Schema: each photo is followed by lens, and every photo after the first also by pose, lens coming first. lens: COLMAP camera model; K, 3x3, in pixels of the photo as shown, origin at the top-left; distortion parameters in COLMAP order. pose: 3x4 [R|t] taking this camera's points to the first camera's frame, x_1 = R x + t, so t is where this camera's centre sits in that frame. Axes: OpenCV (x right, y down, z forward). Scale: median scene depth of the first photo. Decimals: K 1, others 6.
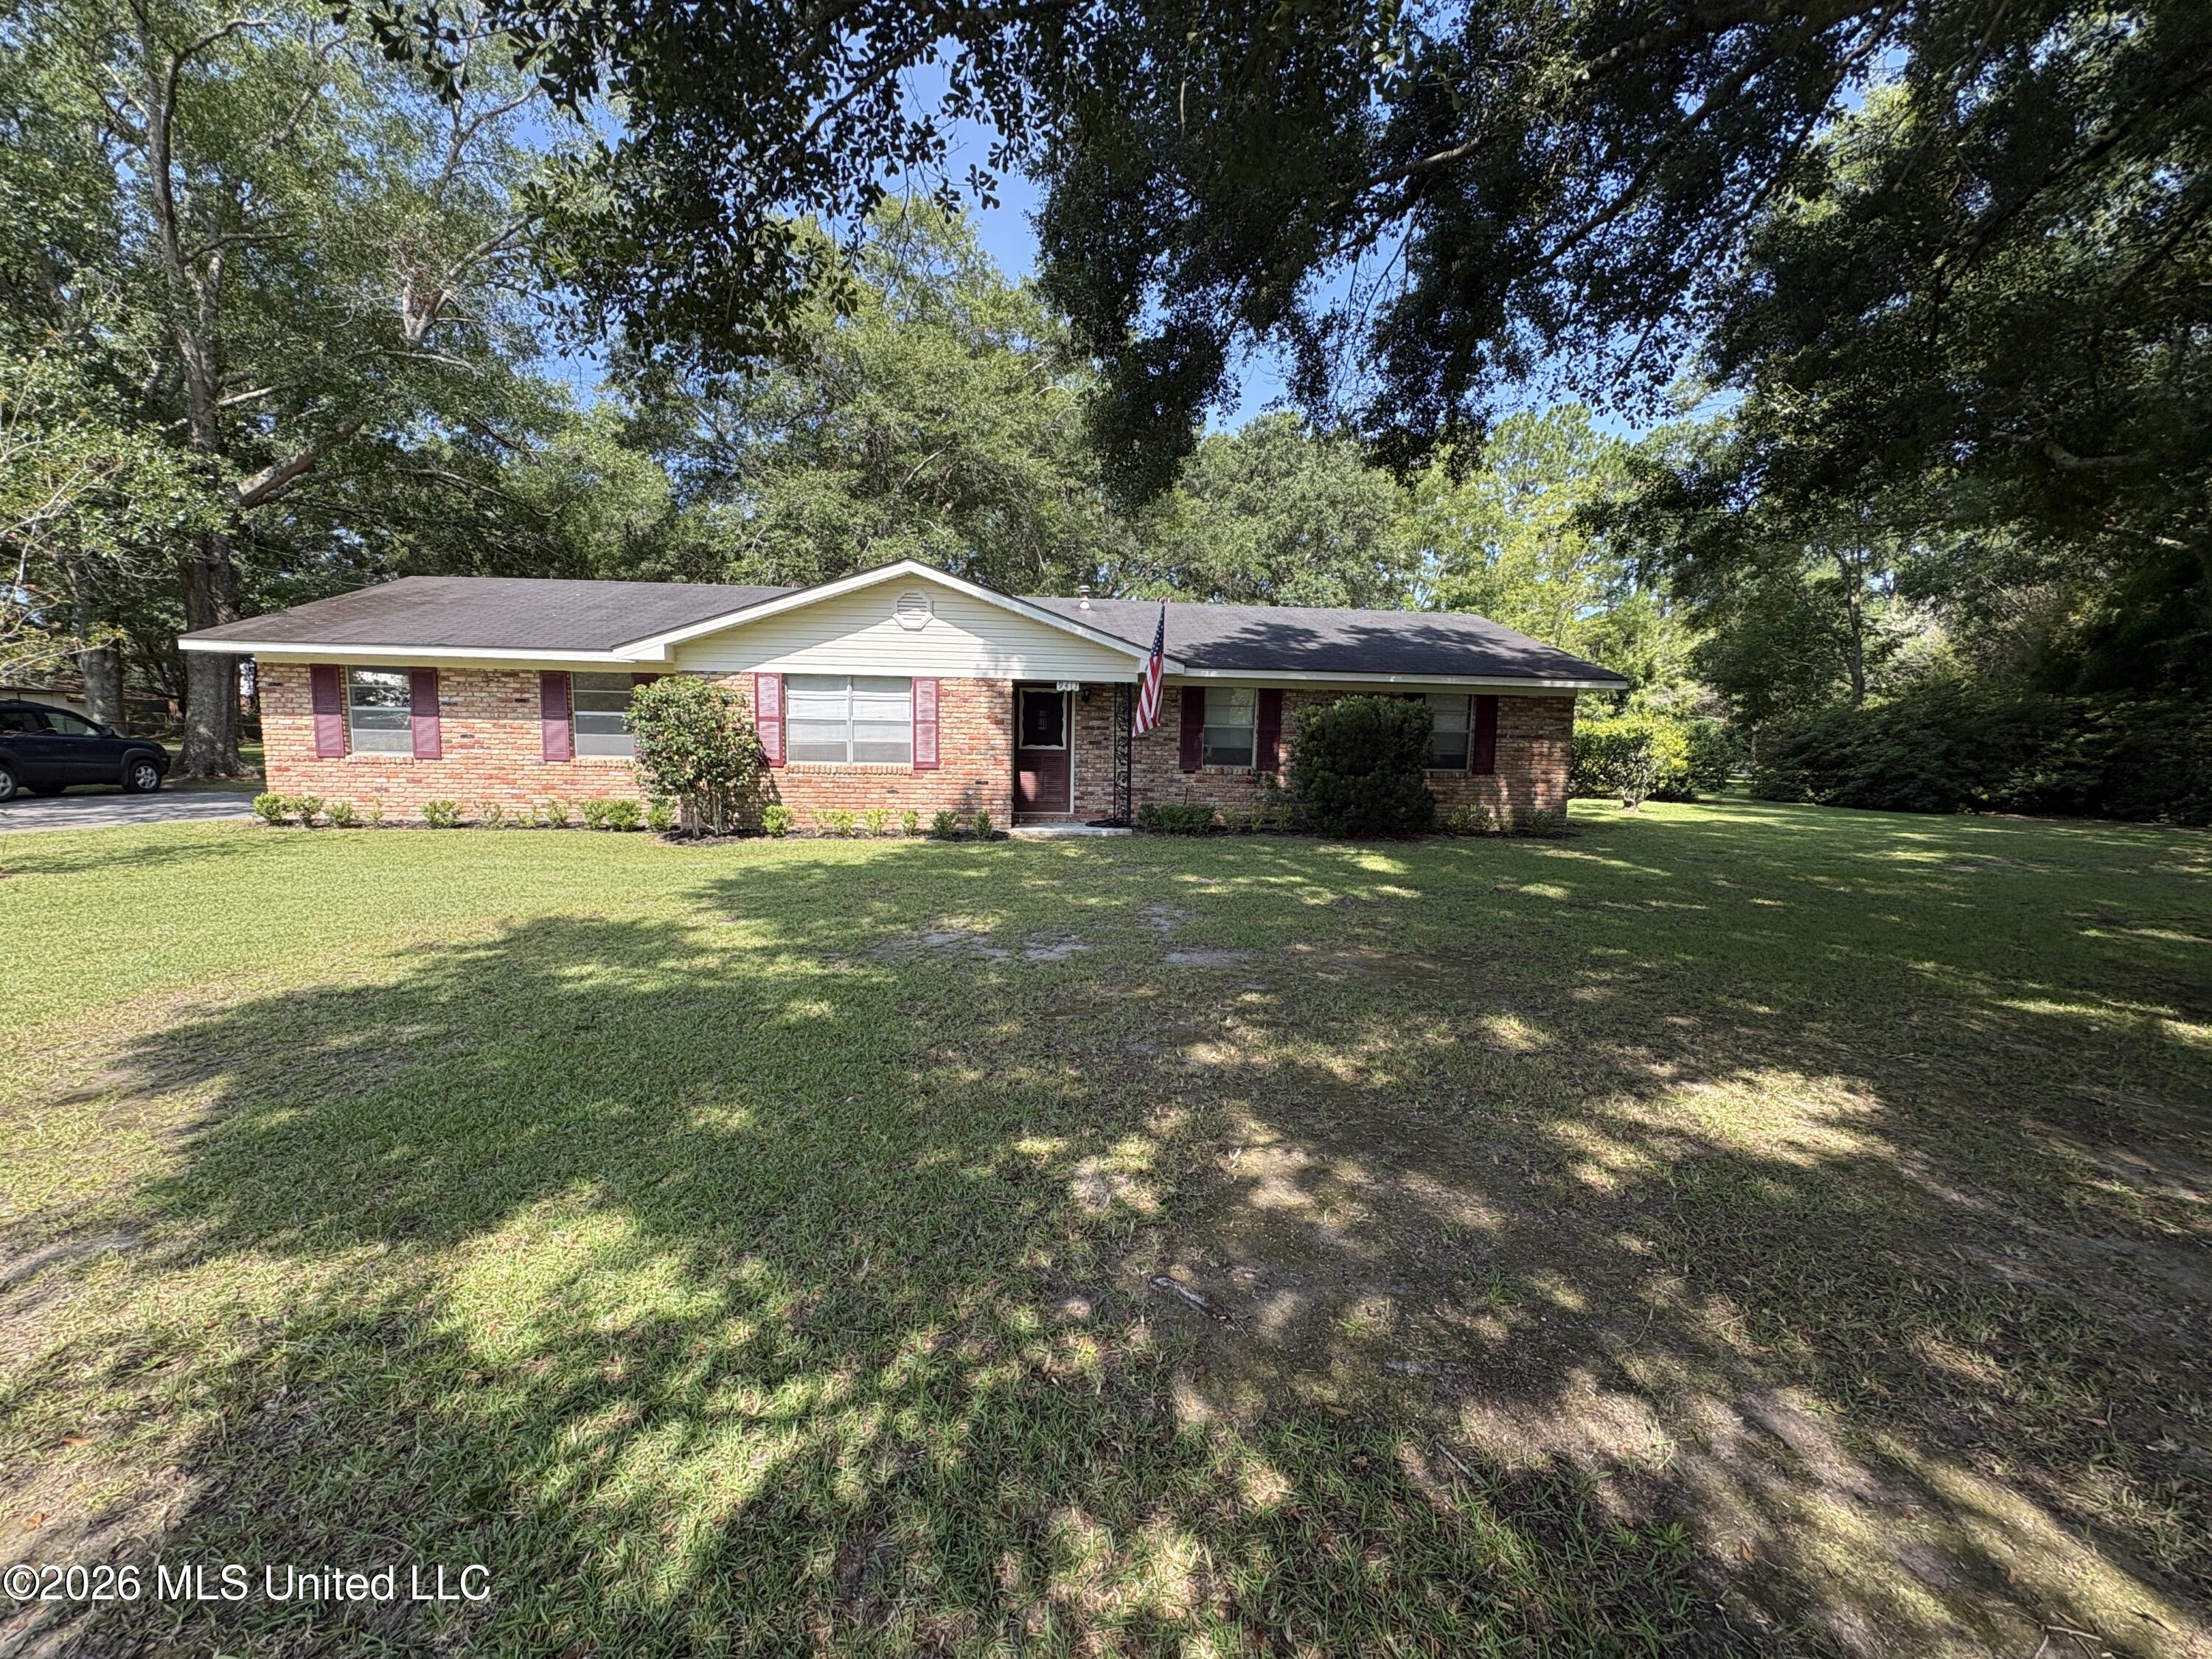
lens RADIAL K [[876.1, 0, 1106.0], [0, 876.1, 829.5], [0, 0, 1]] dist [-0.000621, 0.000438]
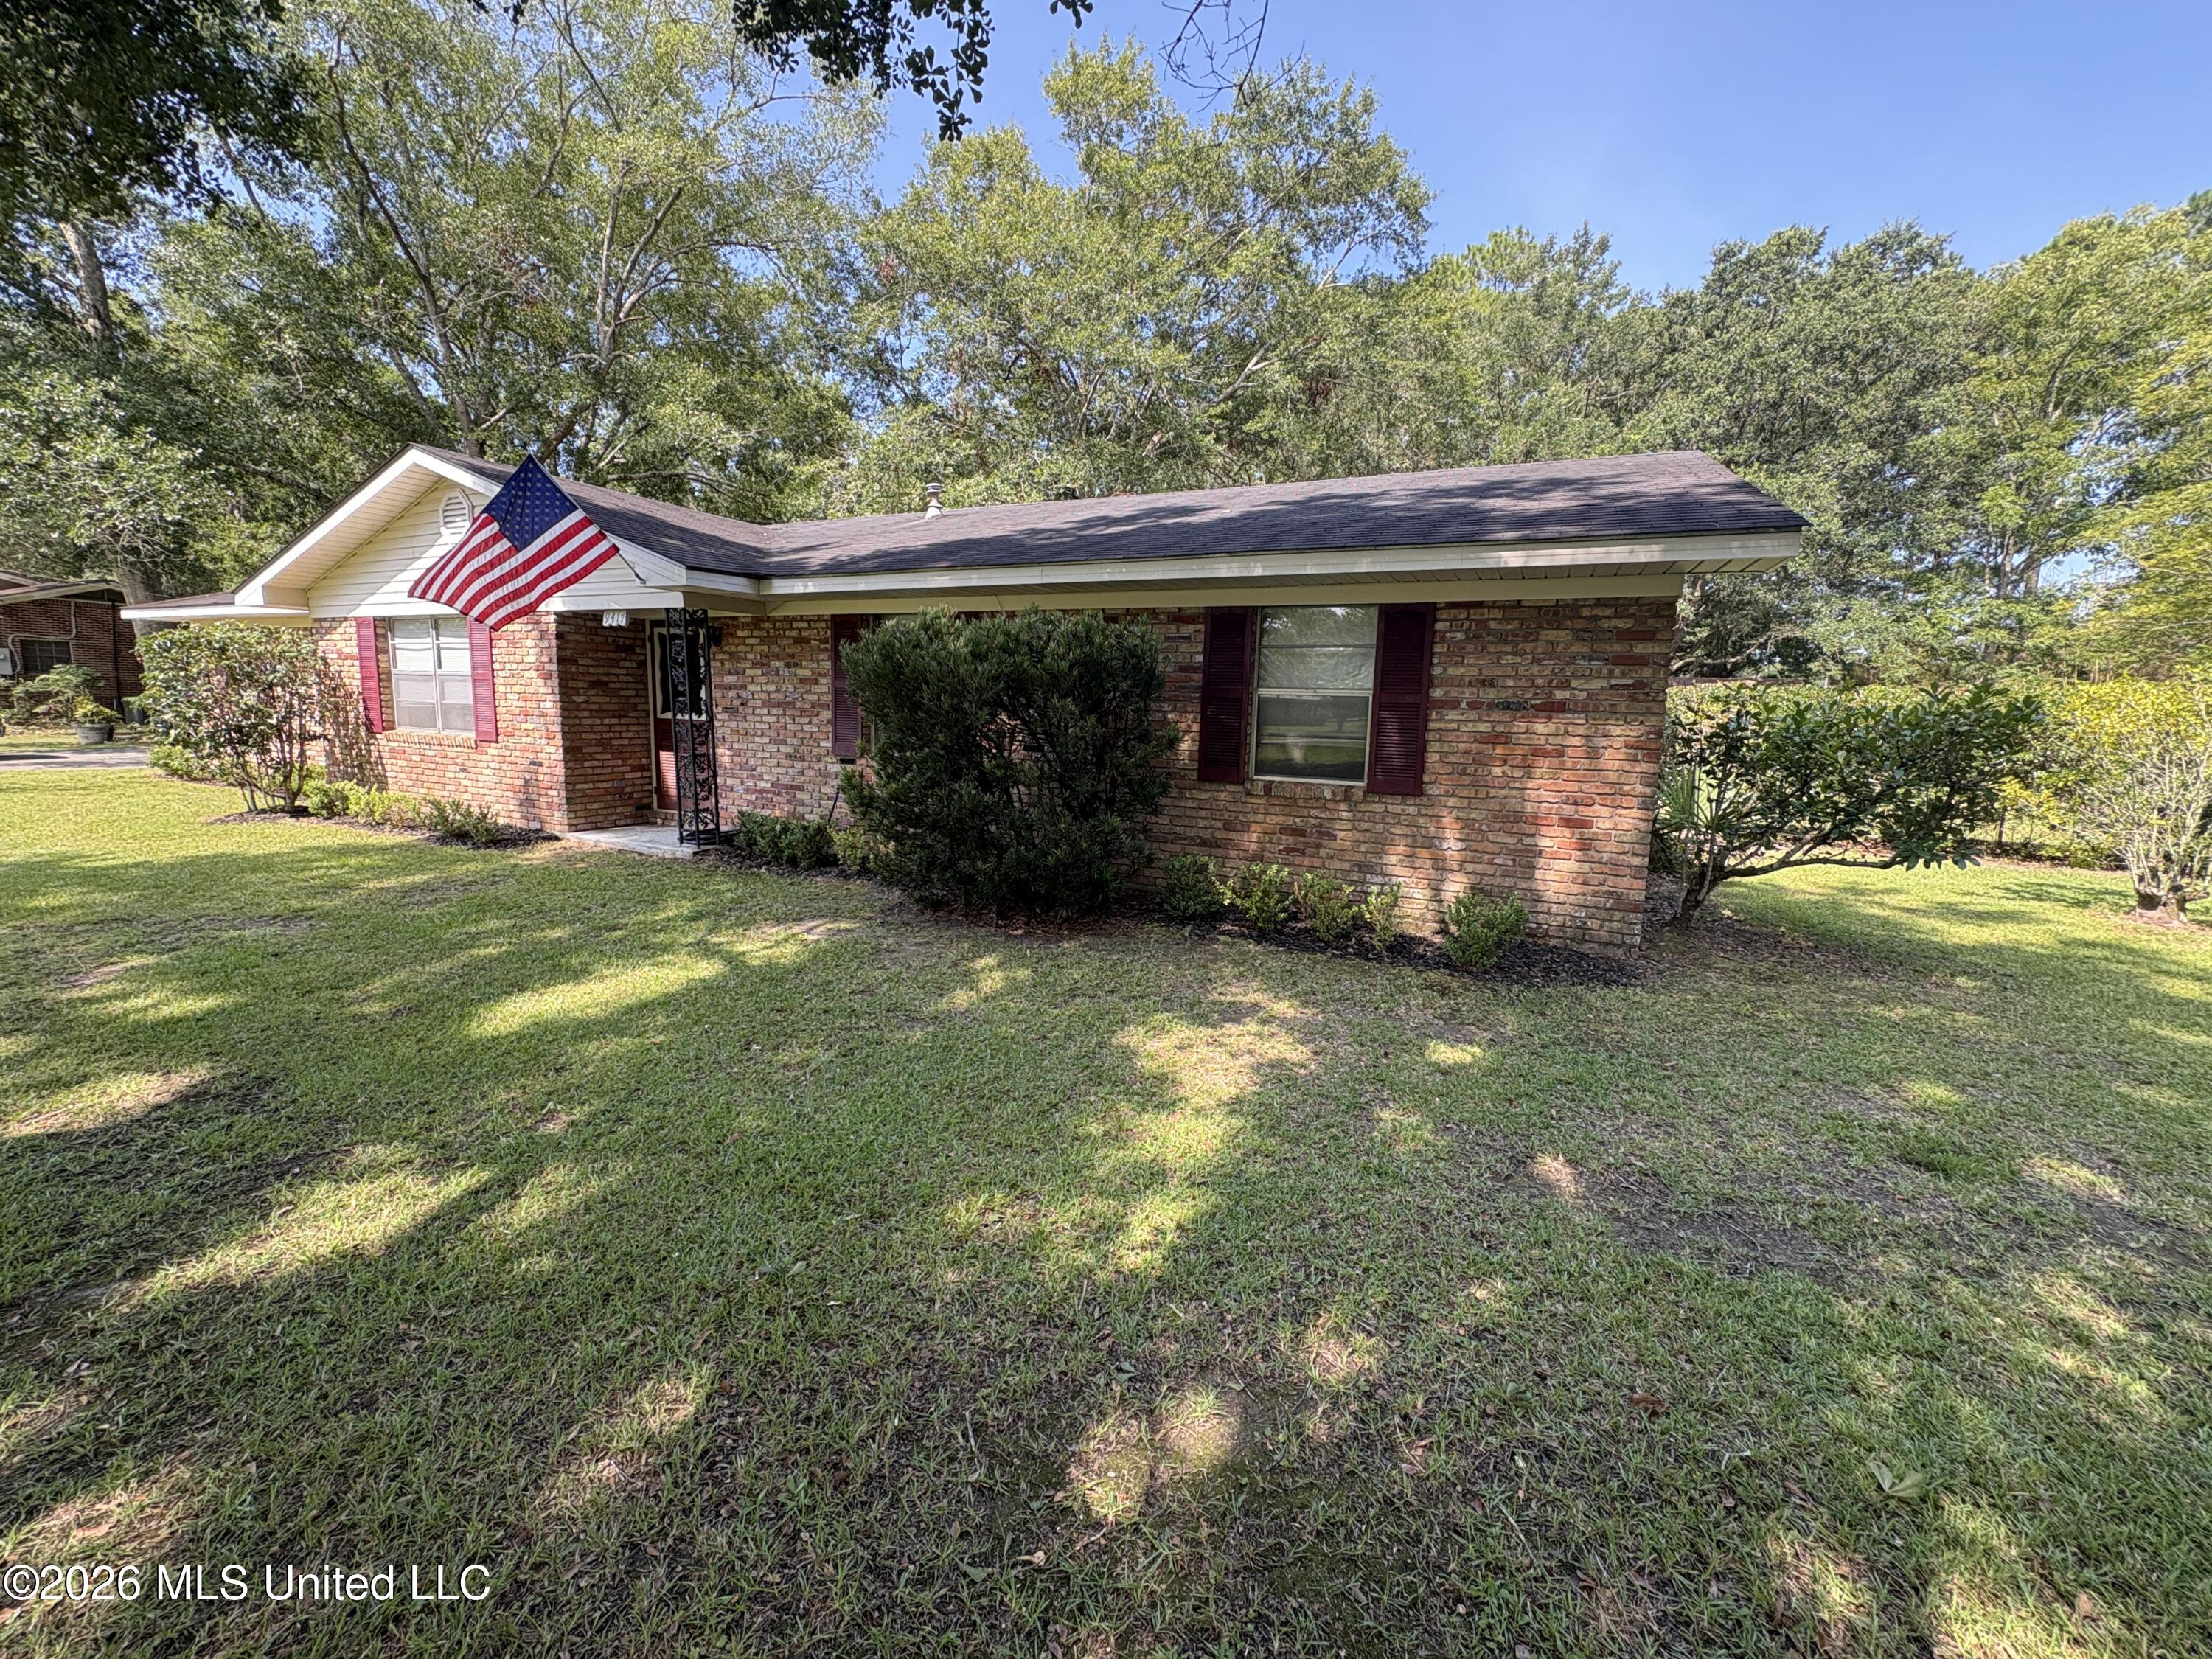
lens RADIAL K [[876.1, 0, 1106.0], [0, 876.1, 829.5], [0, 0, 1]] dist [-0.000621, 0.000438]
pose [[0.845782, 0.083676, -0.526926, 0.607125], [-0.065056, 0.996430, 0.053810, -0.068063], [0.529547, -0.011232, 0.848206, 0.646505]]
